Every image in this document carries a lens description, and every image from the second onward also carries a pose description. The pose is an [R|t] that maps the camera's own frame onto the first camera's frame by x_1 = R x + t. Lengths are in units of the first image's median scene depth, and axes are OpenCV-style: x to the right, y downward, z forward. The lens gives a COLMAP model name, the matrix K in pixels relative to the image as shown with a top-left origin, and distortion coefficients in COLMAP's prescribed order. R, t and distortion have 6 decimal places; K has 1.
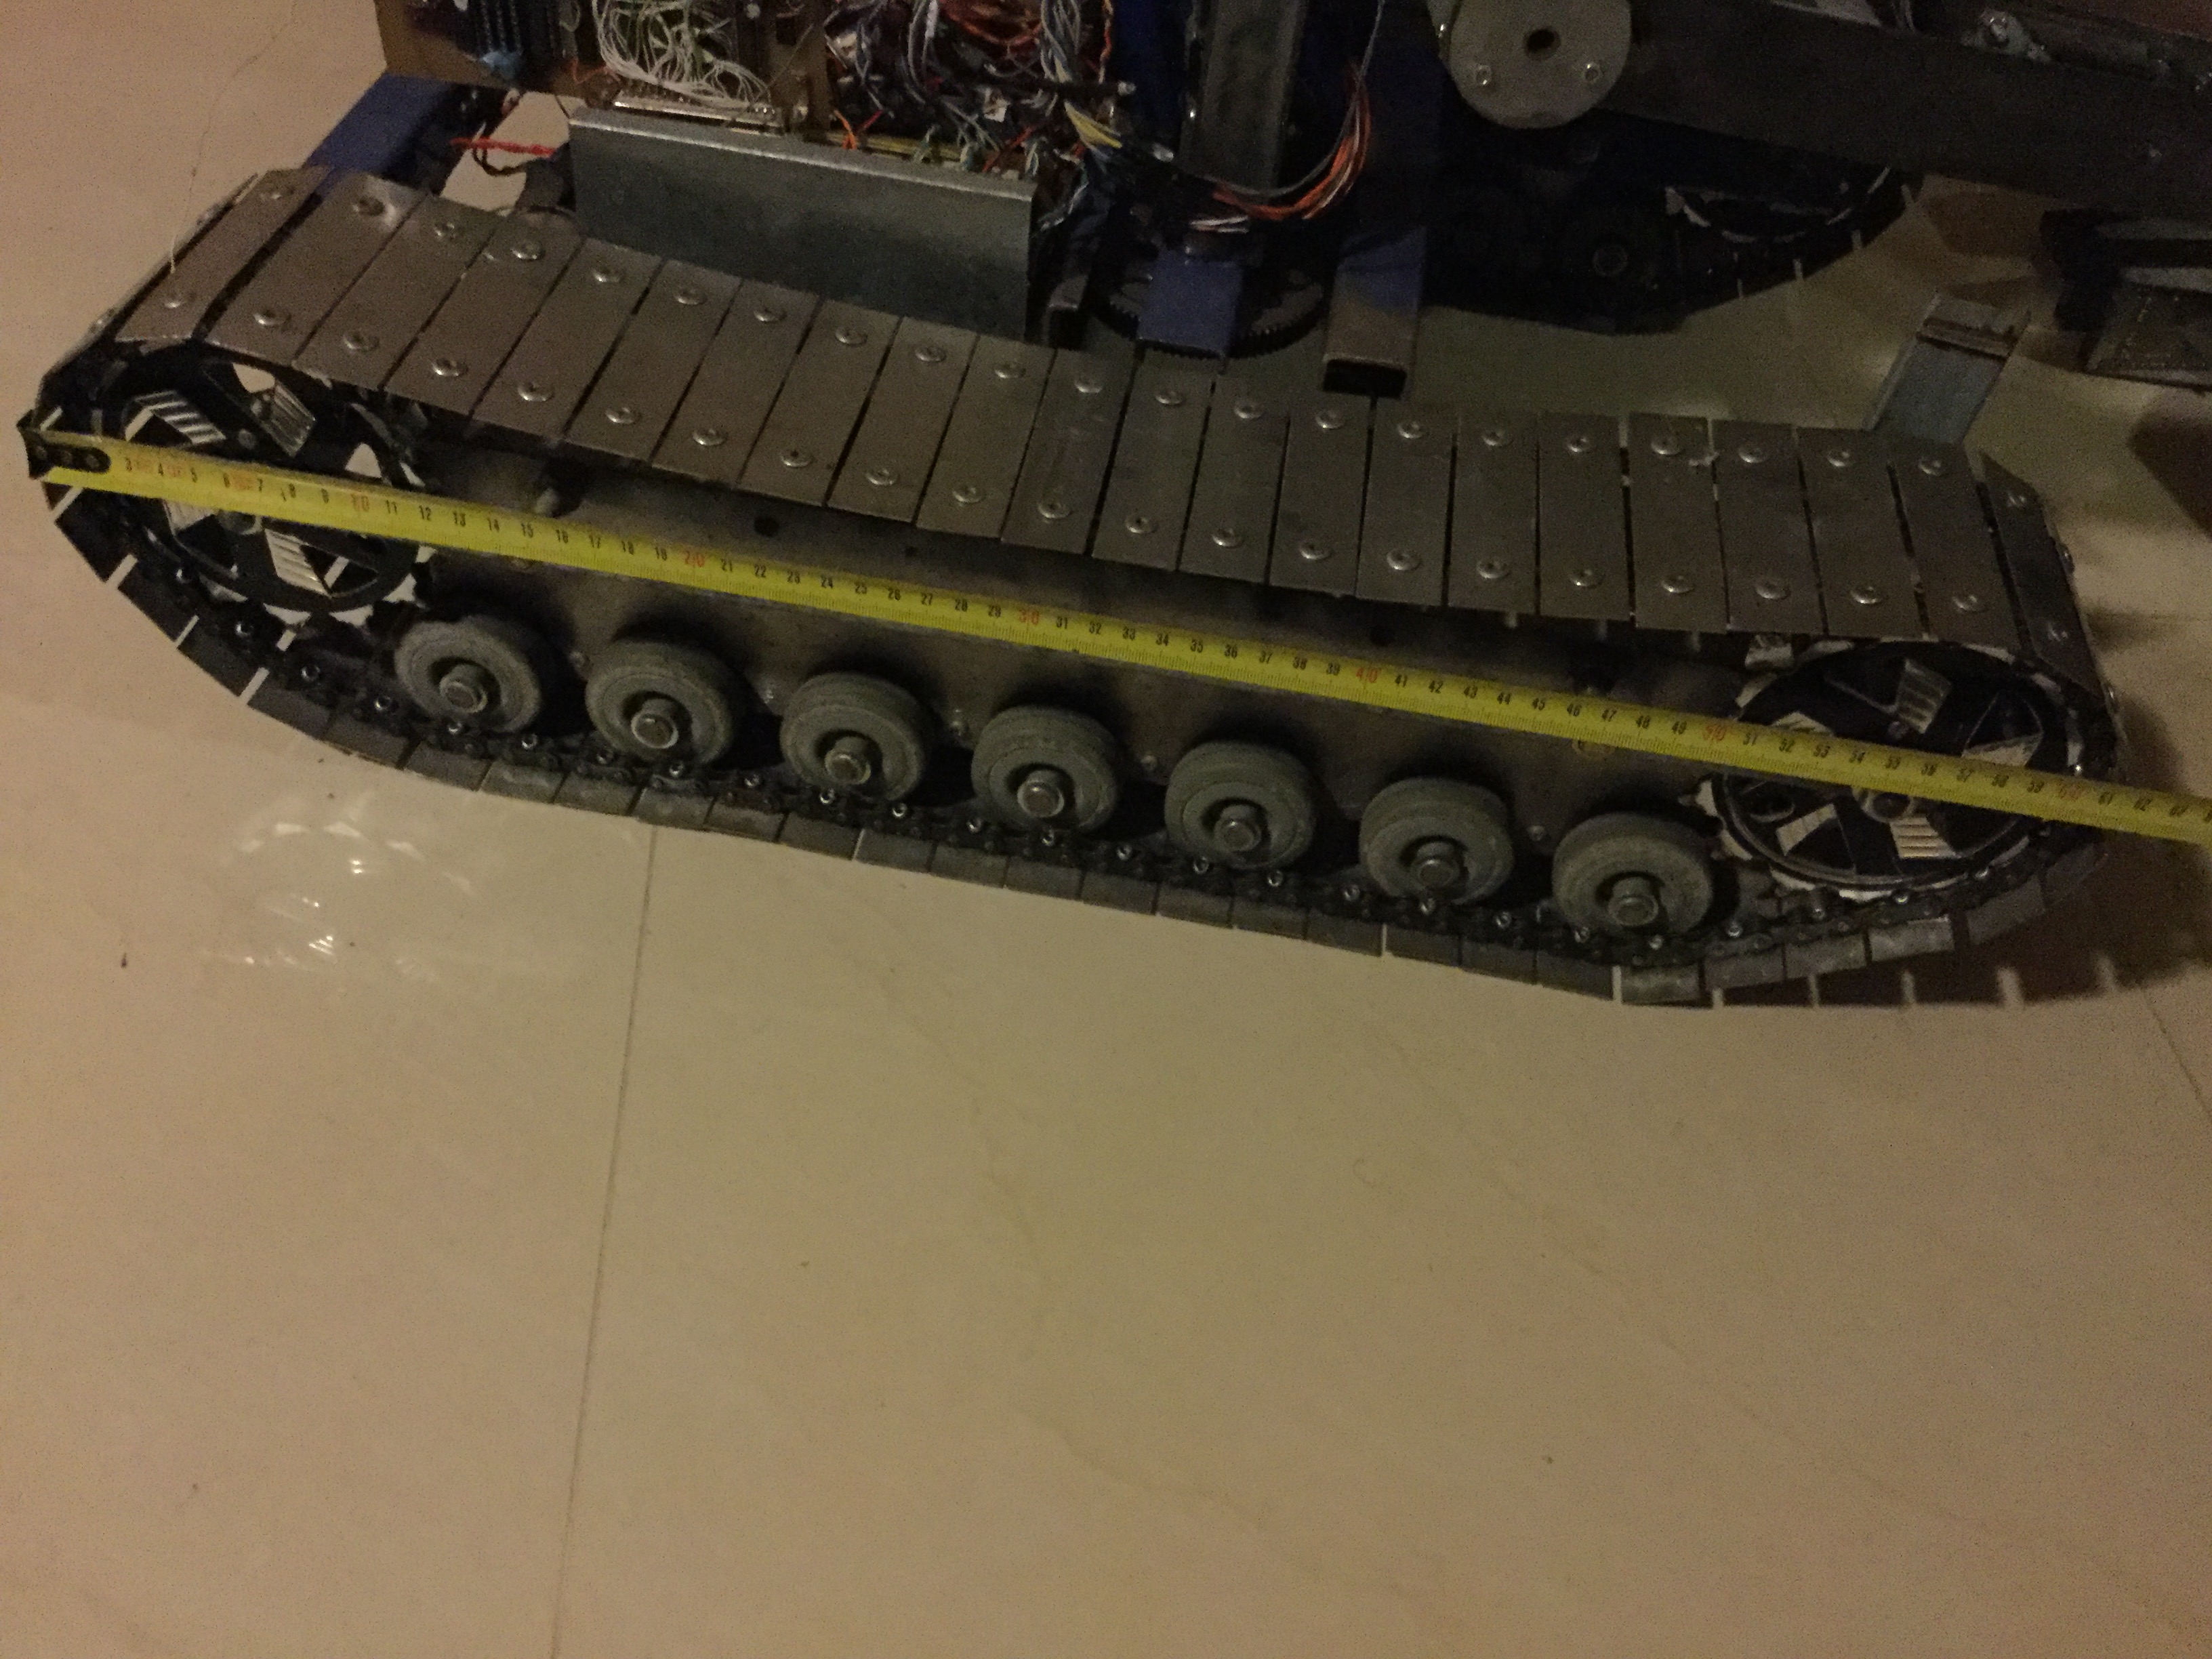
lens RADIAL K [[2001.2, 0, 1106.0], [0, 2001.2, 829.5], [0, 0, 1]] dist [0.162006, -0.341465]
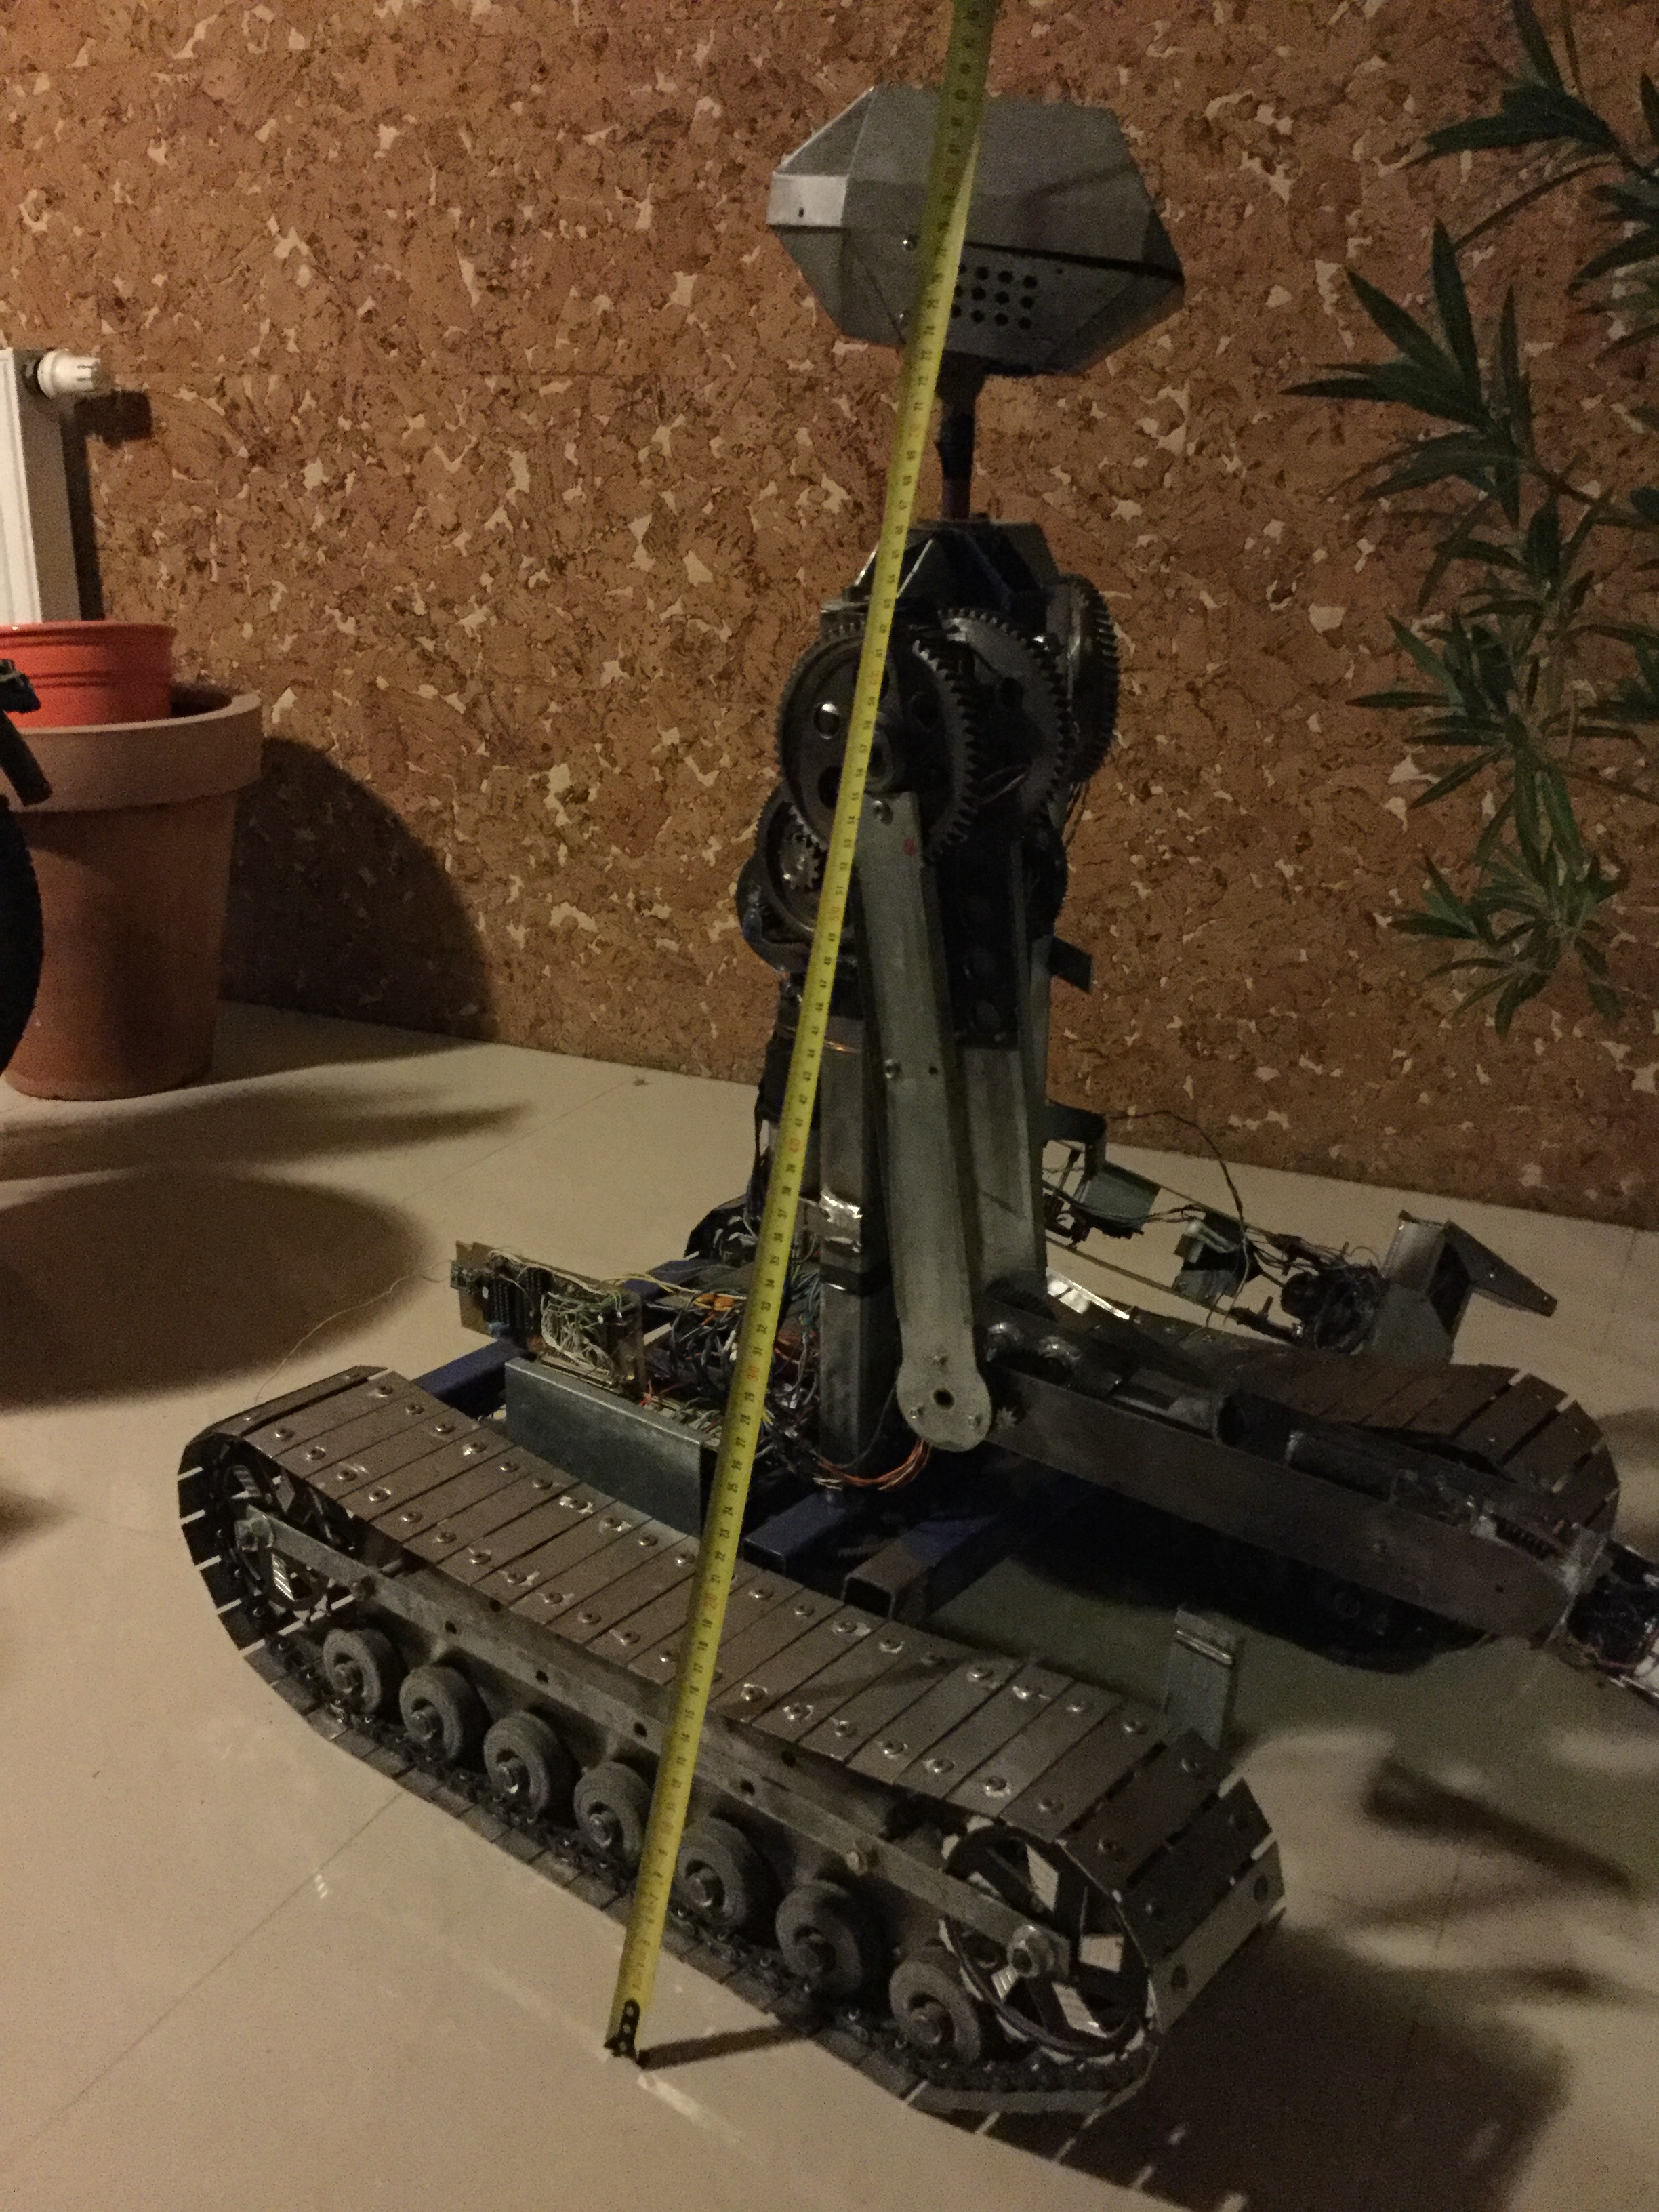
lens RADIAL K [[2001.2, 0, 829.5], [0, 2001.2, 1106.0], [0, 0, 1]] dist [0.162006, -0.341465]
pose [[0.862960, 0.076275, -0.499481, 0.827124], [-0.304936, 0.866838, -0.394469, 0.061721], [0.402881, 0.492721, 0.771306, -0.343390]]
